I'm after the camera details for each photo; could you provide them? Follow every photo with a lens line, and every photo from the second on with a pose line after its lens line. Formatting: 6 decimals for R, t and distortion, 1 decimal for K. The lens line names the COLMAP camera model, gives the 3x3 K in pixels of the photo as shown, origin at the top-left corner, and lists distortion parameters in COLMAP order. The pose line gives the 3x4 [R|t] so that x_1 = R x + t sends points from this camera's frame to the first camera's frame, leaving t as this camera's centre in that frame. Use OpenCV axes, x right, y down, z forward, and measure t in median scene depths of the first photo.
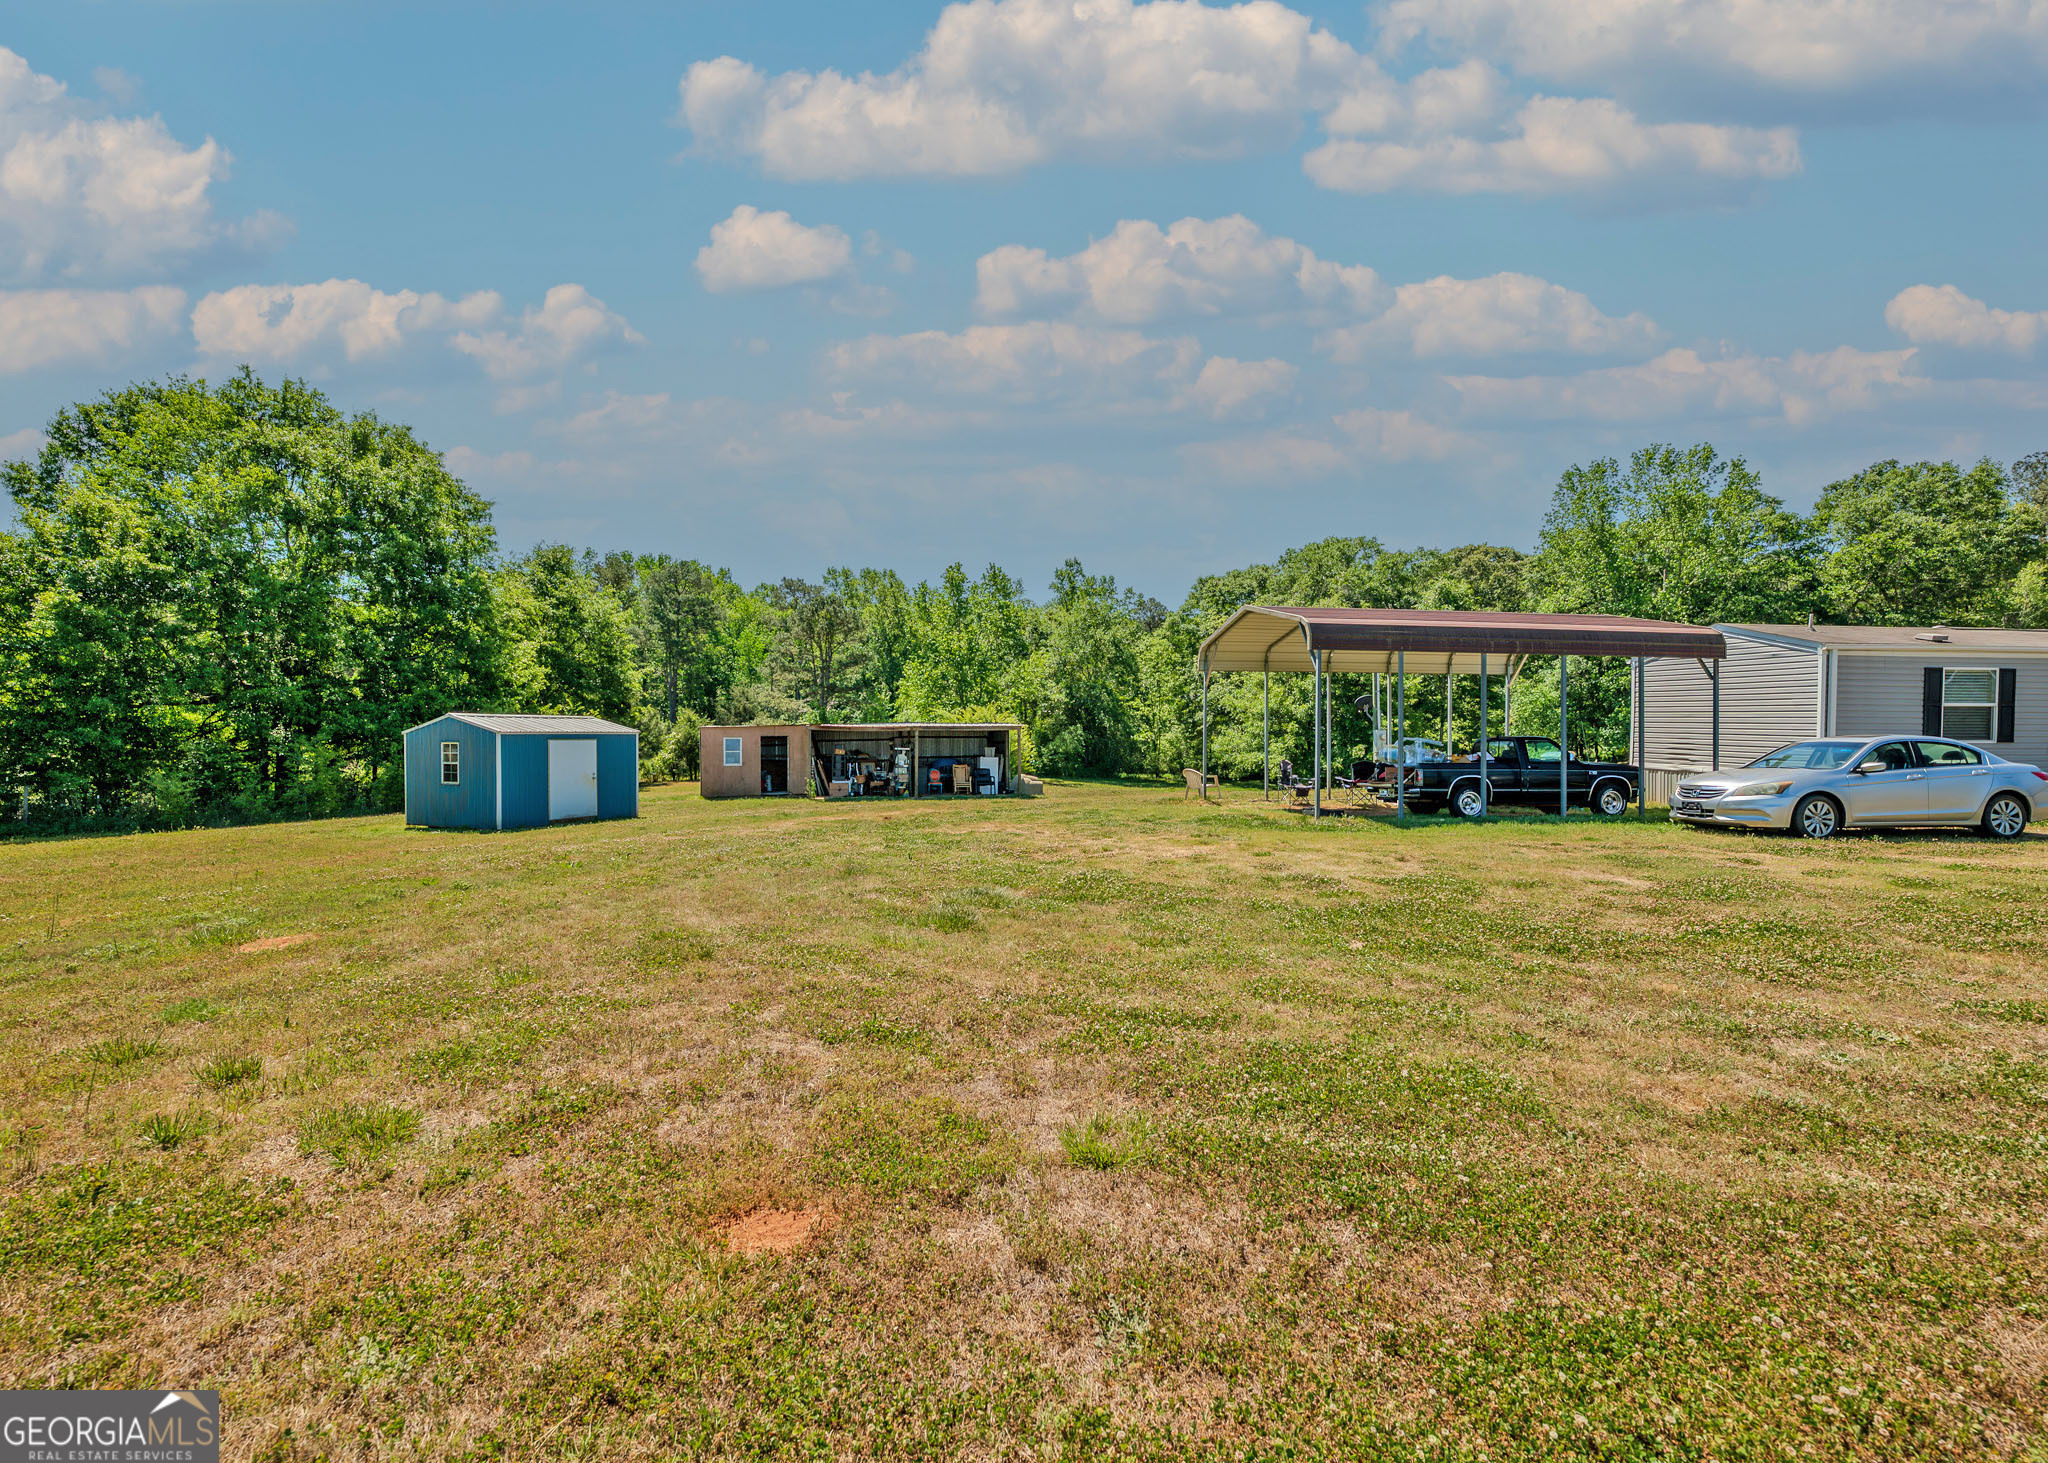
lens RADIAL K [[888.8, 0, 1024.0], [0, 888.8, 731.5], [0, 0, 1]] dist [-0.000462, 0.000070]
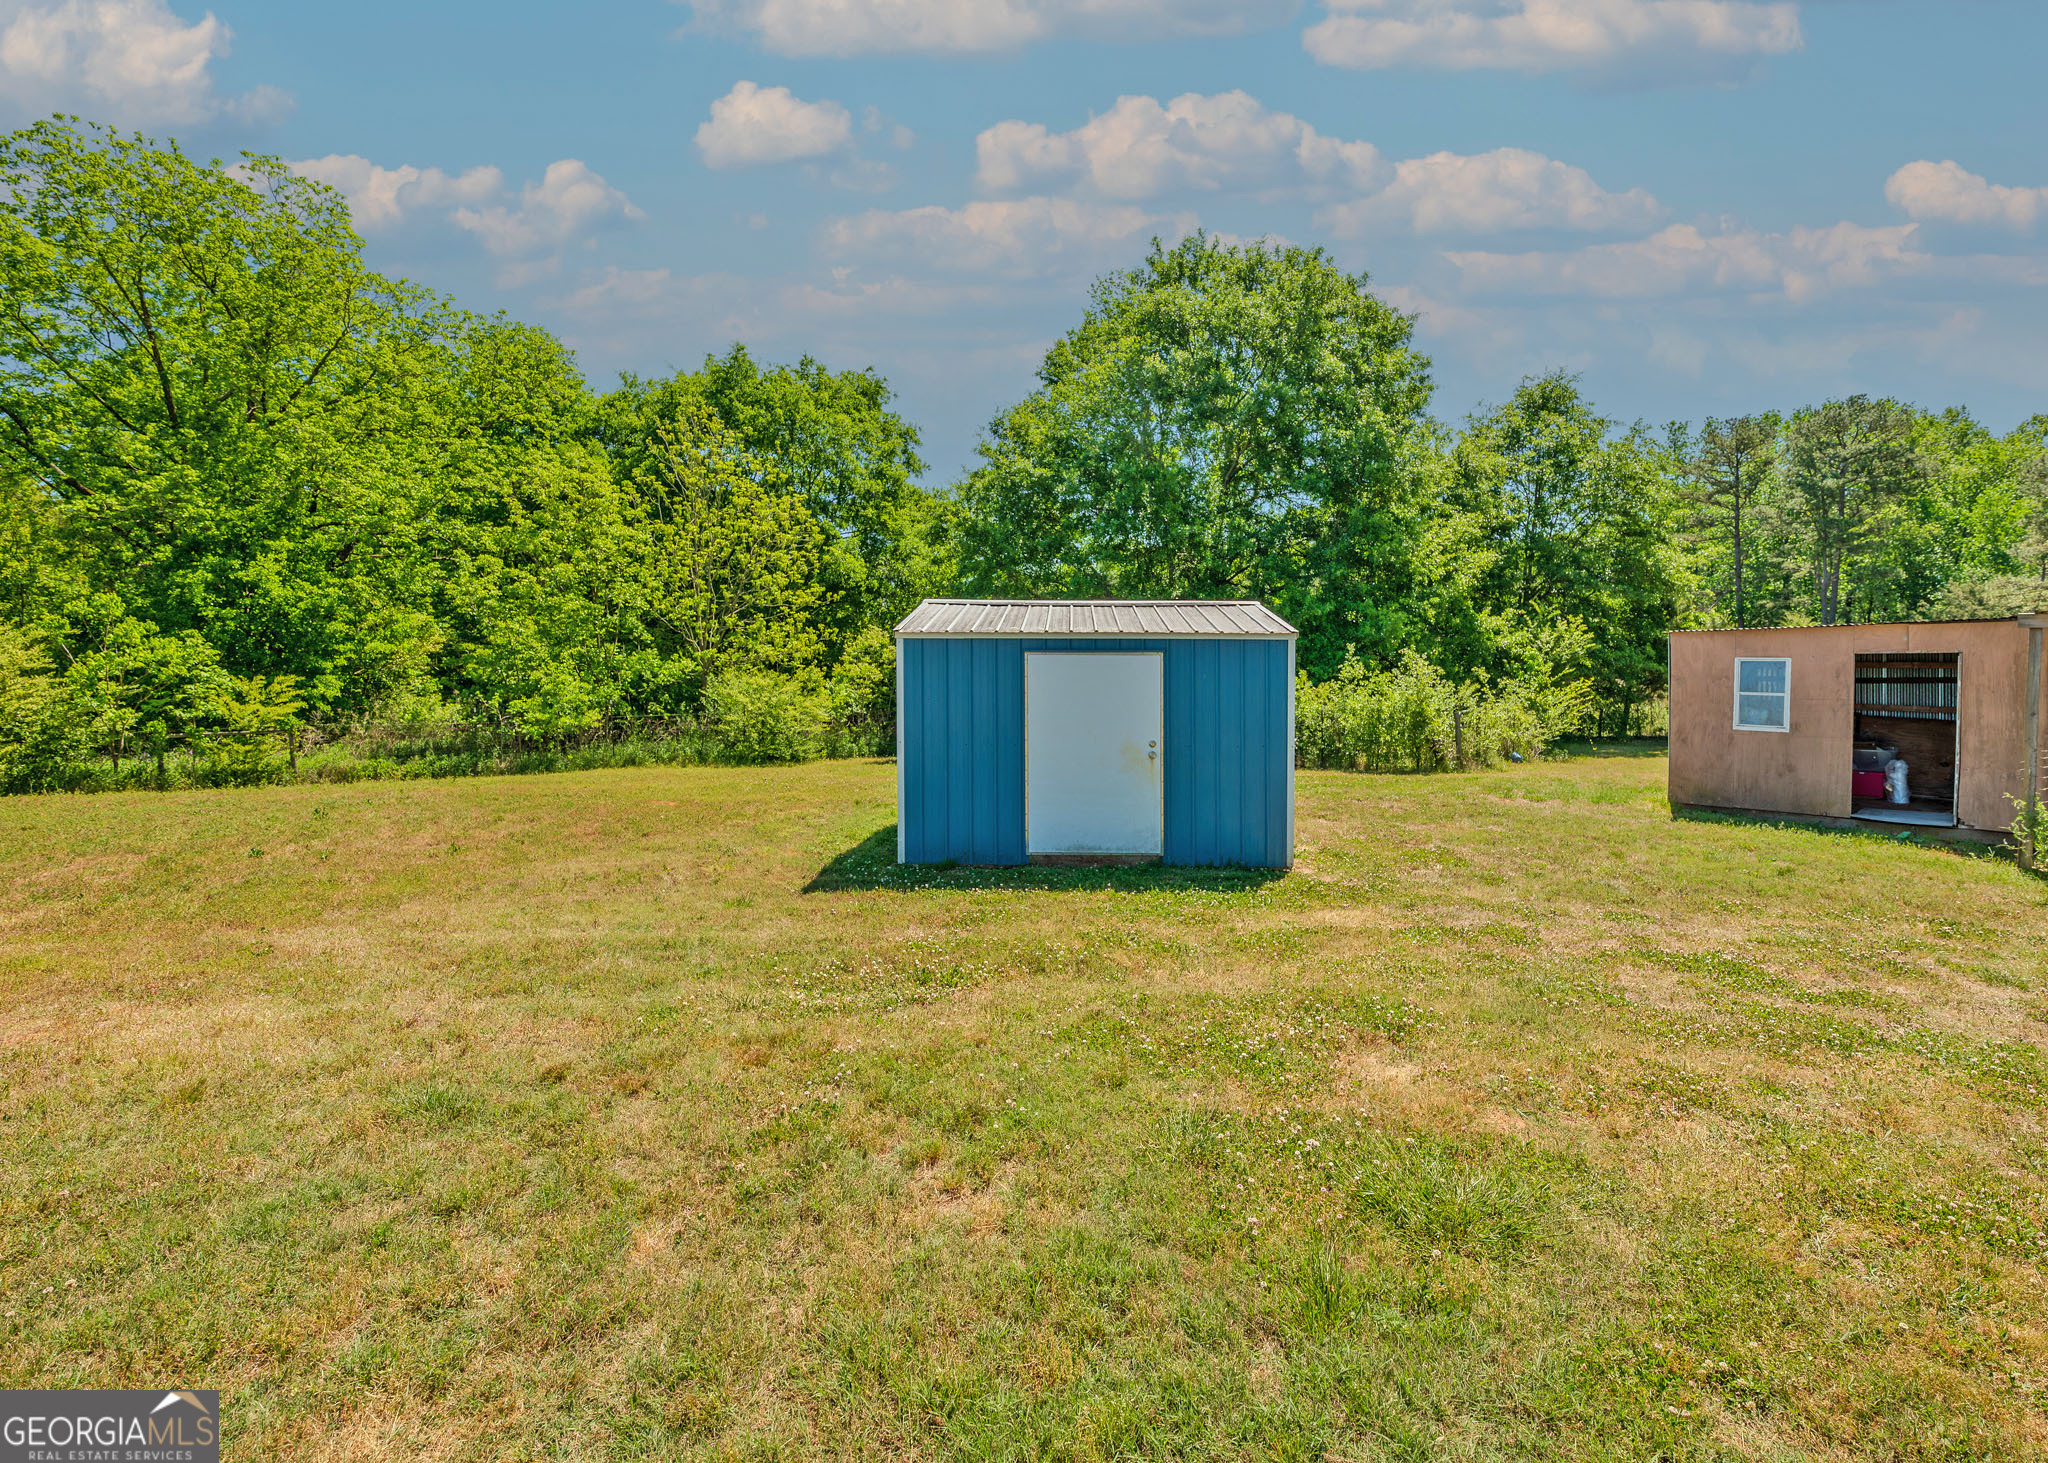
lens RADIAL K [[903.5, 0, 1042.5], [0, 903.5, 683.8], [0, 0, 1]] dist [-0.000788, -0.000449]
pose [[0.429186, 0.025805, -0.902848, -0.065841], [-0.001279, 0.999608, 0.027963, 0.004530], [0.903215, -0.010846, 0.429051, 0.331619]]
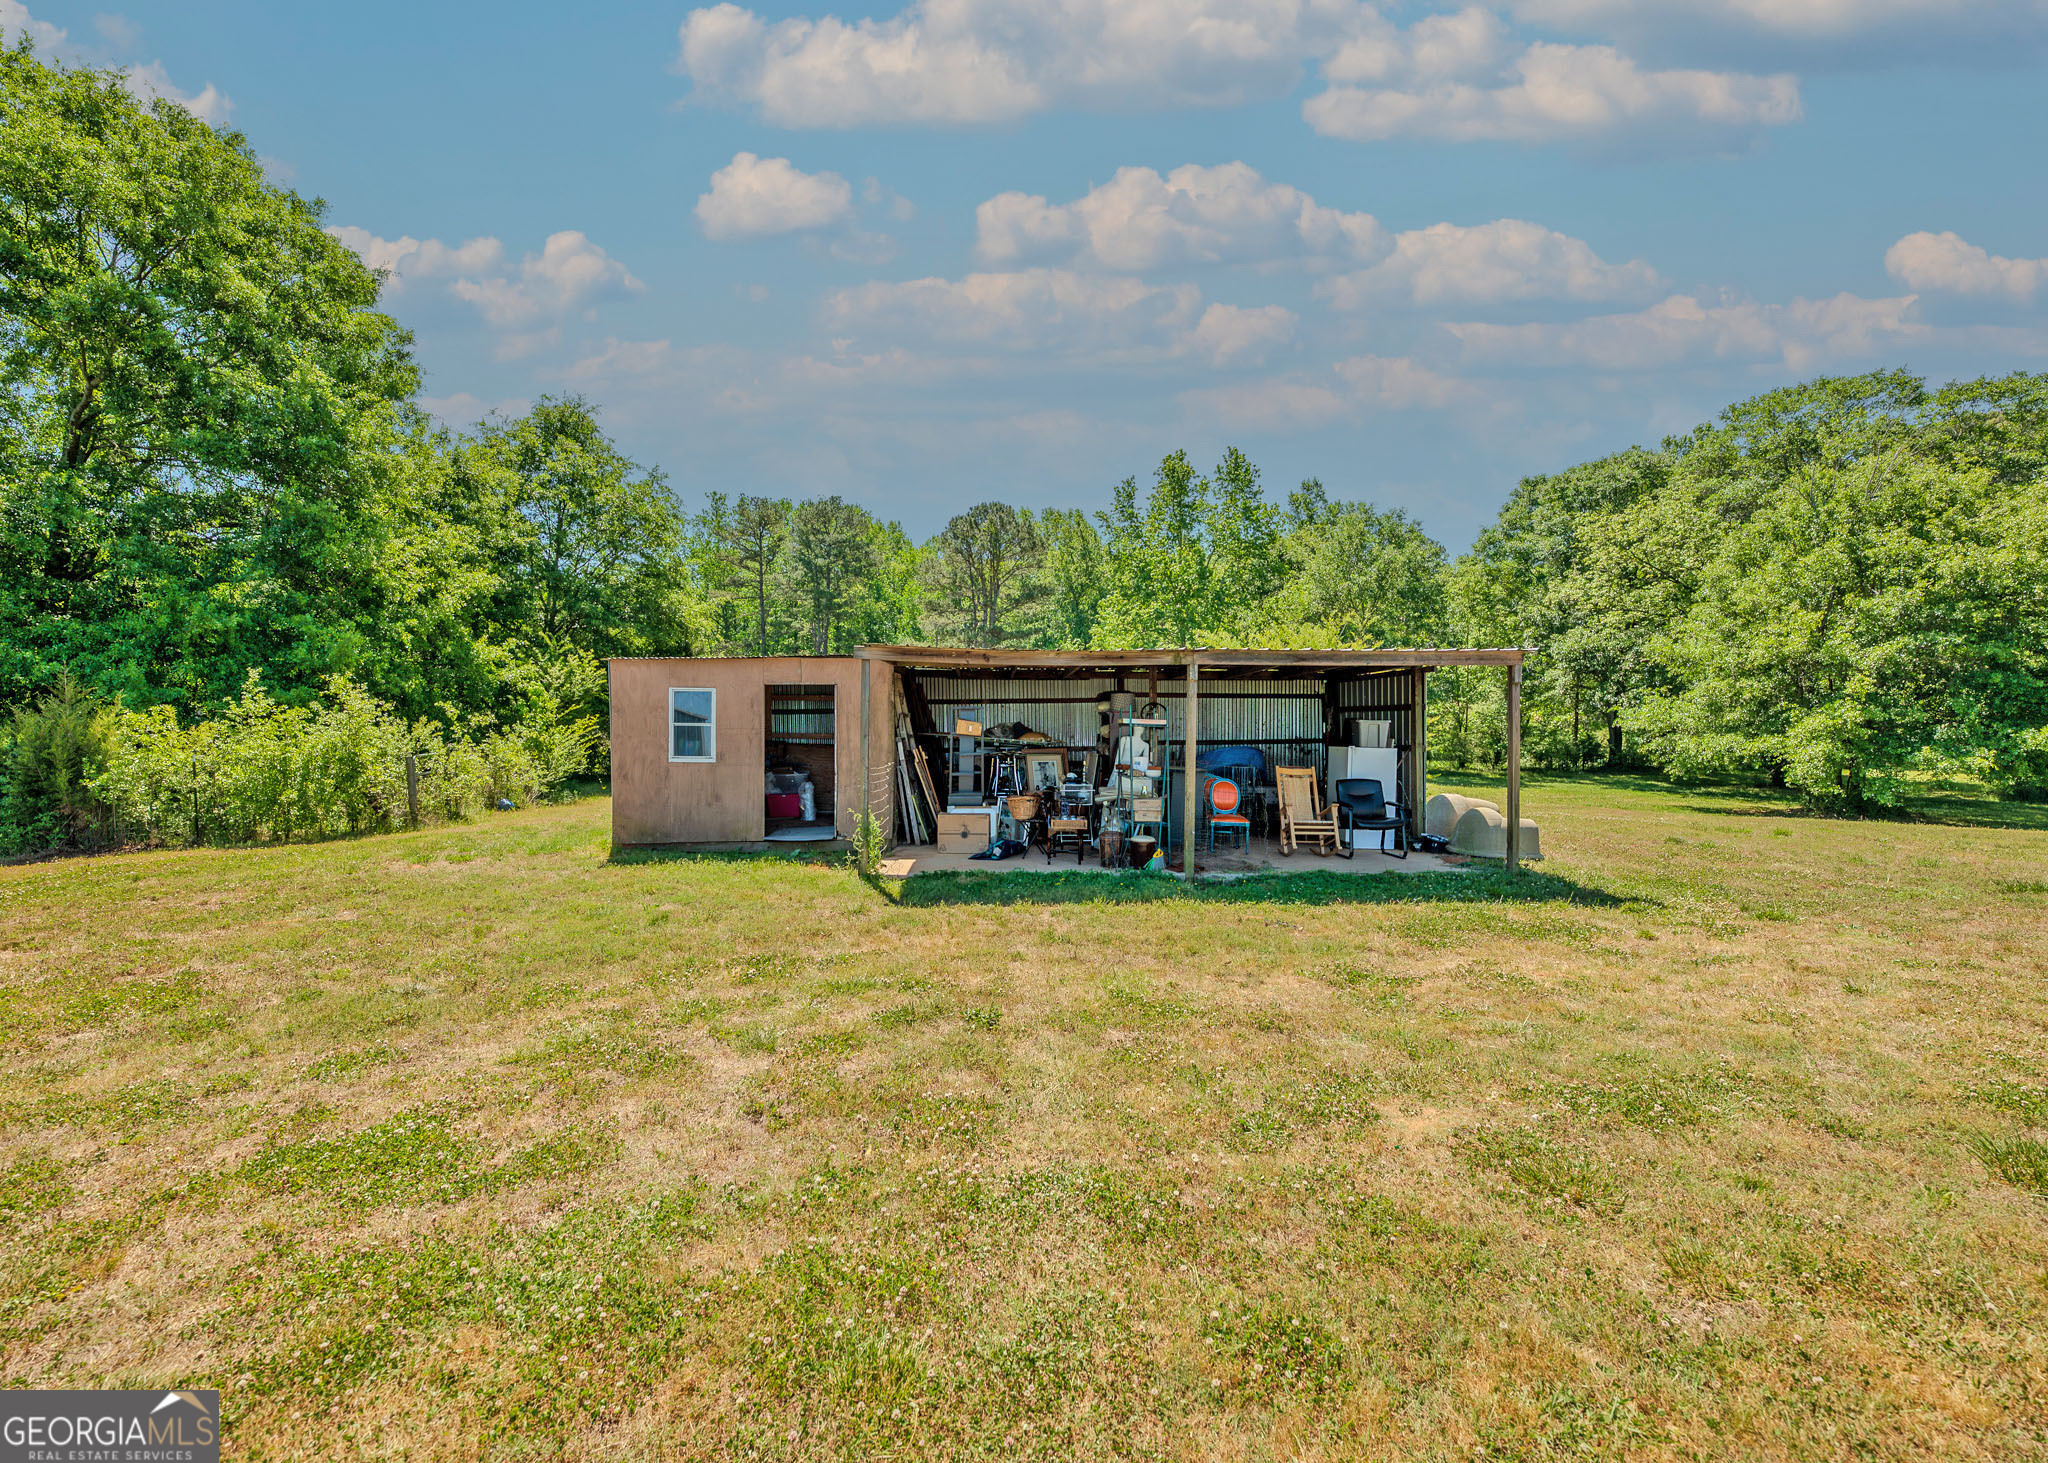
lens RADIAL K [[888.8, 0, 1024.0], [0, 888.8, 731.5], [0, 0, 1]] dist [-0.000462, 0.000070]
pose [[0.979508, 0.012074, -0.201044, -0.068221], [-0.006137, 0.999527, 0.030130, 0.007955], [0.201312, -0.028279, 0.979119, 0.397304]]
